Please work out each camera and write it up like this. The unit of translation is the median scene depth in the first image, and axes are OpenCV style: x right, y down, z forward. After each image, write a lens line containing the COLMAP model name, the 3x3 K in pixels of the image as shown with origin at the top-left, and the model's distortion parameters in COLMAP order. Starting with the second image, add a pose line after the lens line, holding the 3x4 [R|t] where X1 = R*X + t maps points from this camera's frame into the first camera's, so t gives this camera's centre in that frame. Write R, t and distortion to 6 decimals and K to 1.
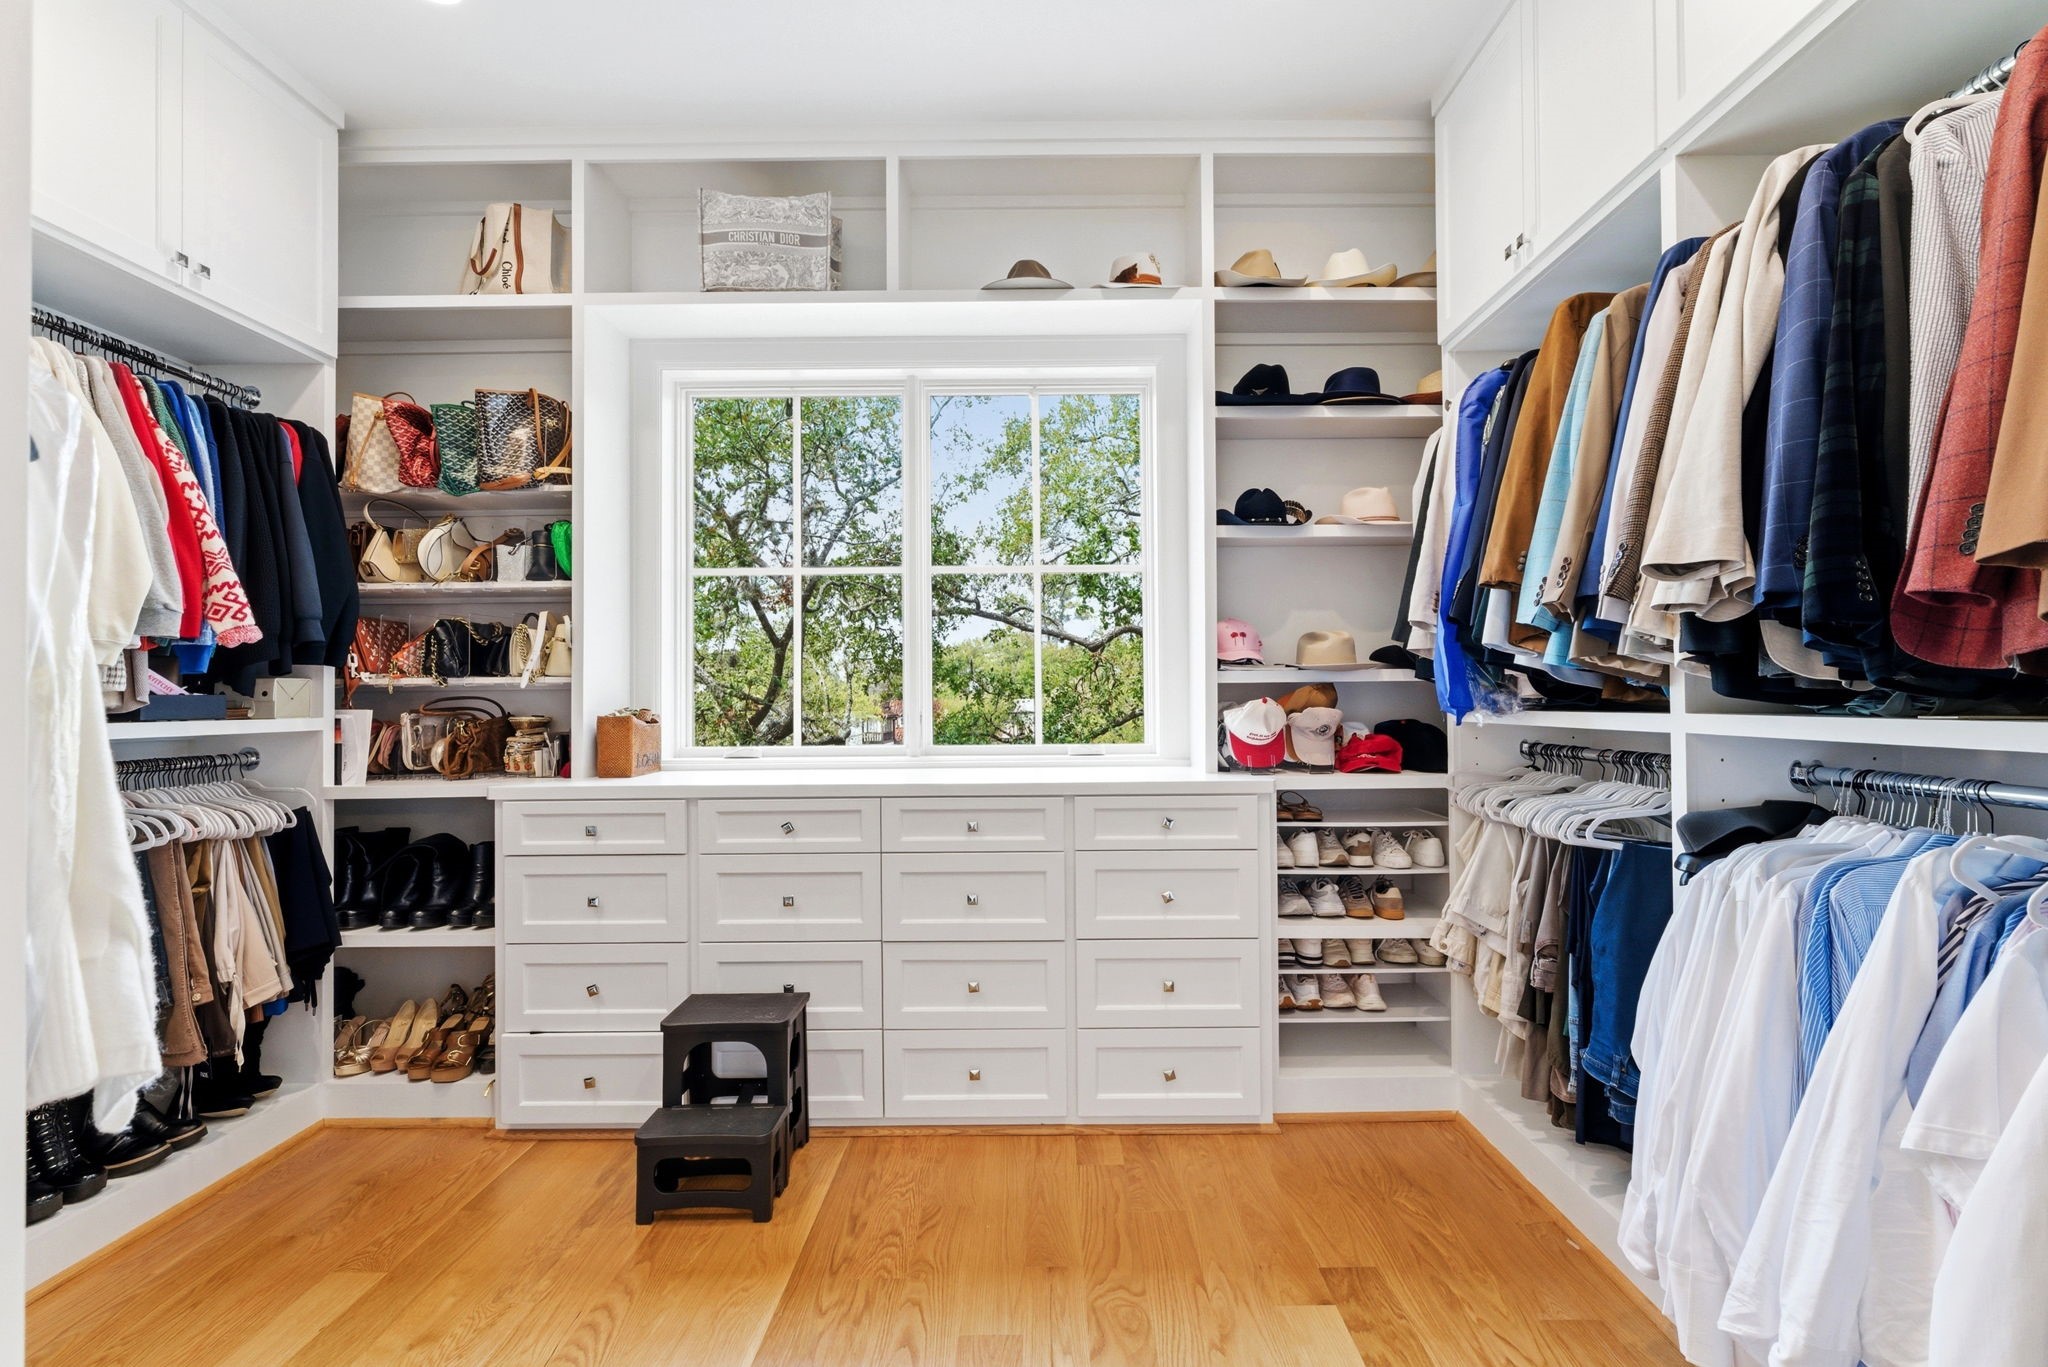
lens RADIAL K [[827.1, 0, 1035.2], [0, 827.1, 689.9], [0, 0, 1]] dist [-0.000546, -0.000002]
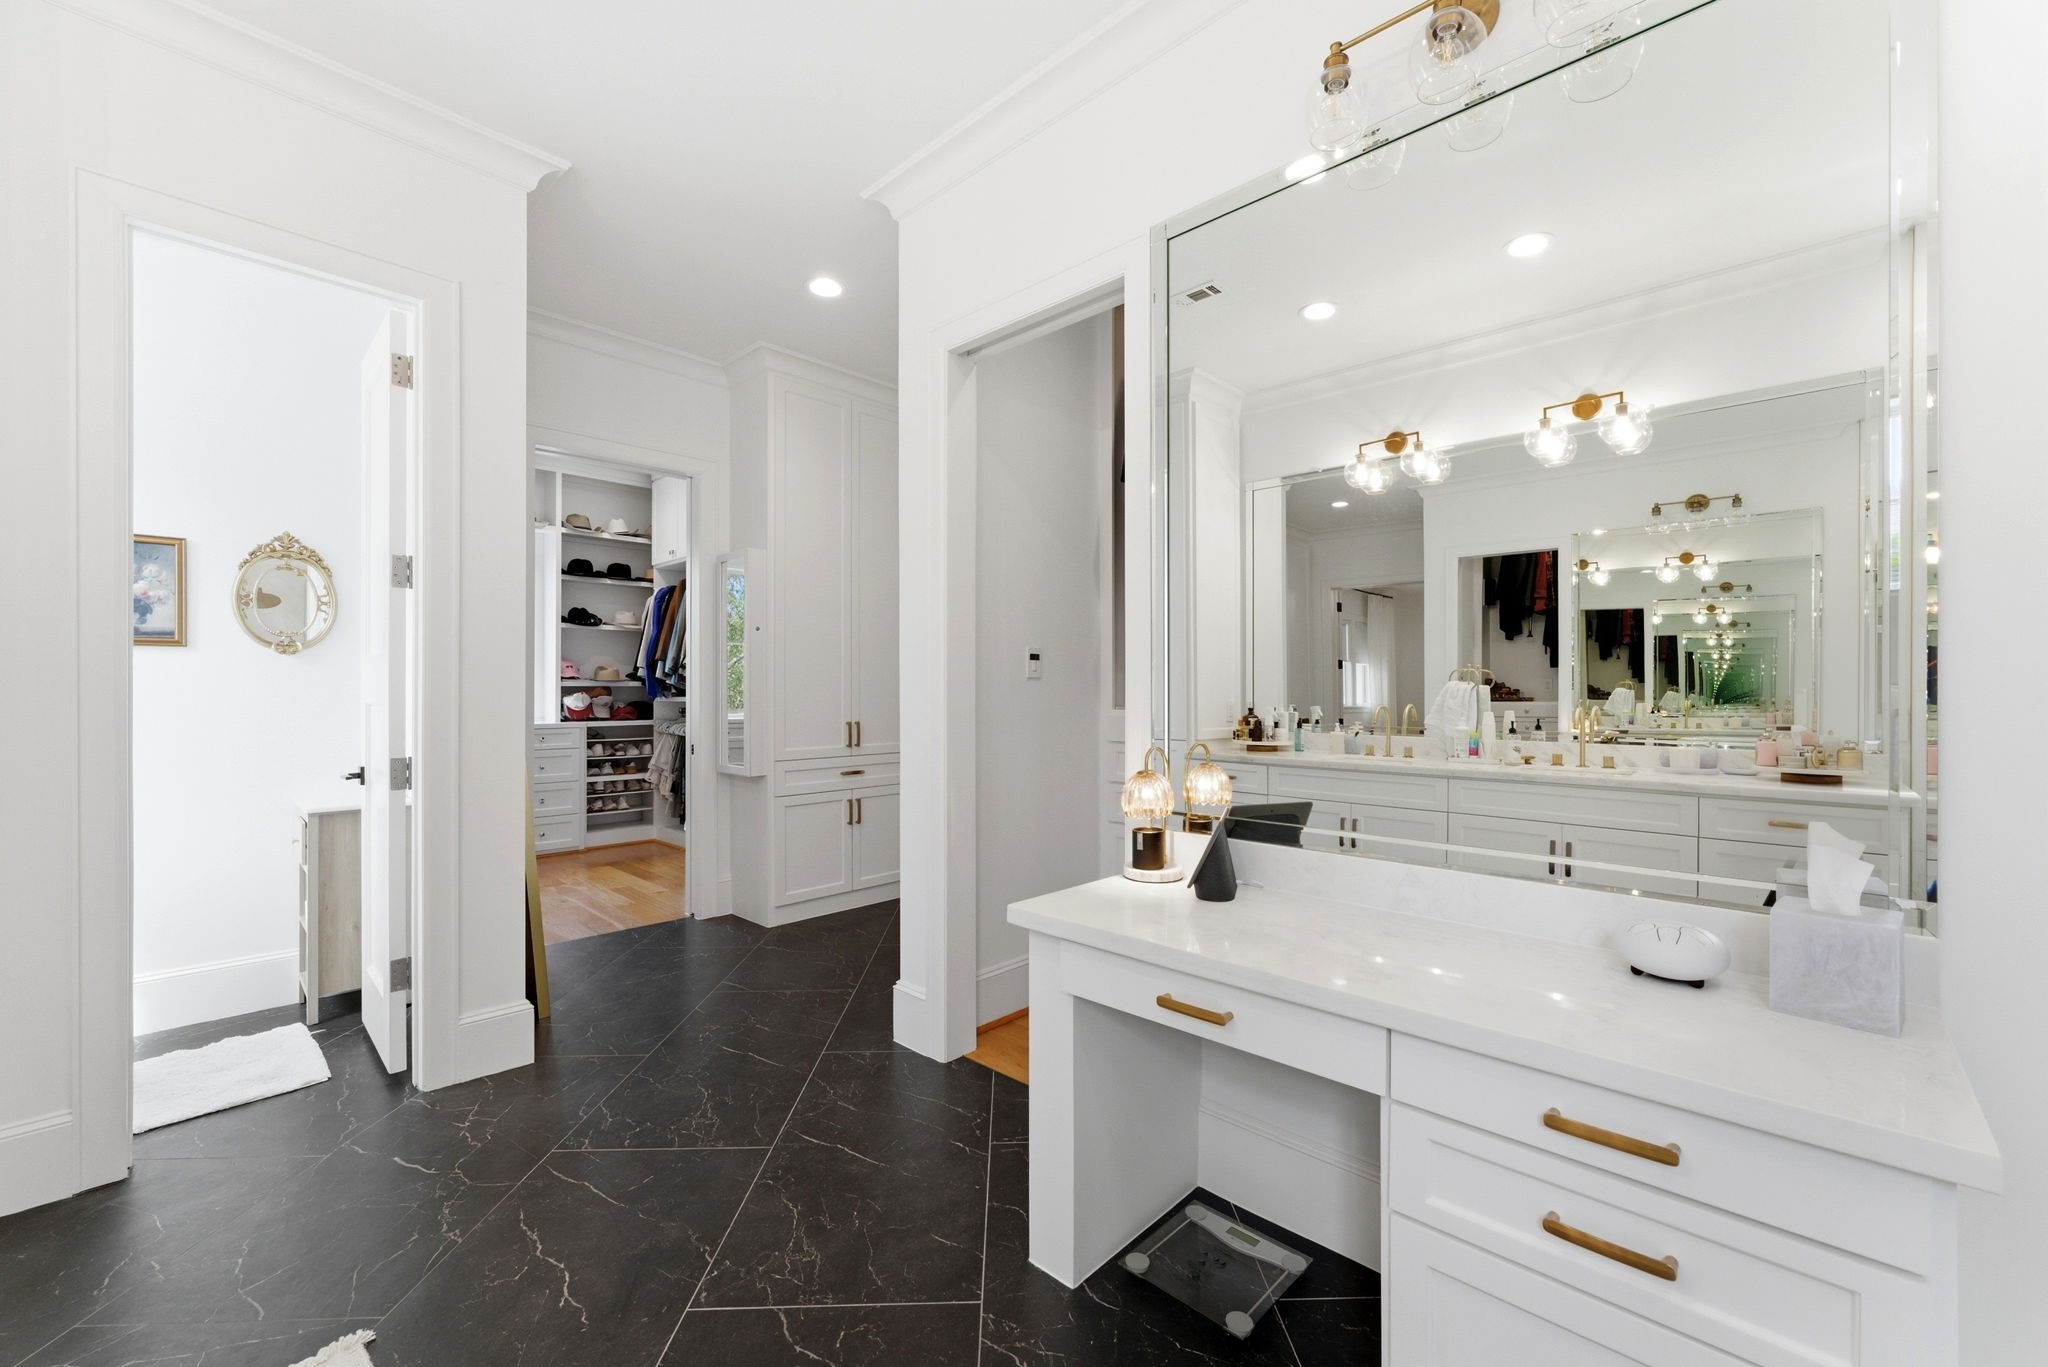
lens RADIAL K [[827.1, 0, 1035.2], [0, 827.1, 689.9], [0, 0, 1]] dist [-0.000546, -0.000002]
pose [[0.684737, 0.004037, 0.728780, -0.637302], [-0.013566, 0.999882, 0.007207, -0.035728], [-0.728664, -0.014822, 0.684710, -1.807199]]
